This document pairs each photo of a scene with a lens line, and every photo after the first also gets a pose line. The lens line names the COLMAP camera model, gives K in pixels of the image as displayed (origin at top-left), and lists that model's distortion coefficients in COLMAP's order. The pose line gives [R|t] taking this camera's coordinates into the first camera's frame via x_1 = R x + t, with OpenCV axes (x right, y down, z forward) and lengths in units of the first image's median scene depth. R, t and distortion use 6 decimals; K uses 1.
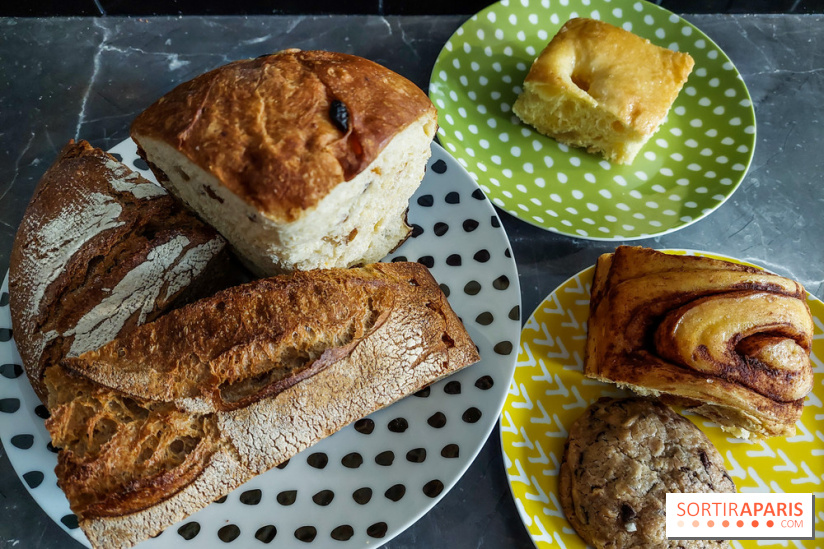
lens RADIAL K [[583.3, 0, 412.0], [0, 583.3, 274.5], [0, 0, 1]] dist [-0.005652, -0.043911]
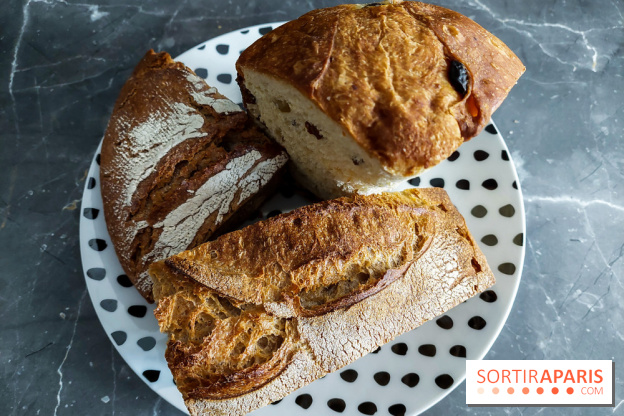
lens RADIAL K [[444.5, 0, 312.0], [0, 444.5, 208.0], [0, 0, 1]] dist [0.073256, -0.203180]
pose [[0.993531, 0.107264, -0.037281, -0.284767], [-0.101245, 0.985388, 0.136965, -0.104773], [0.051428, -0.132304, 0.989874, 0.128061]]
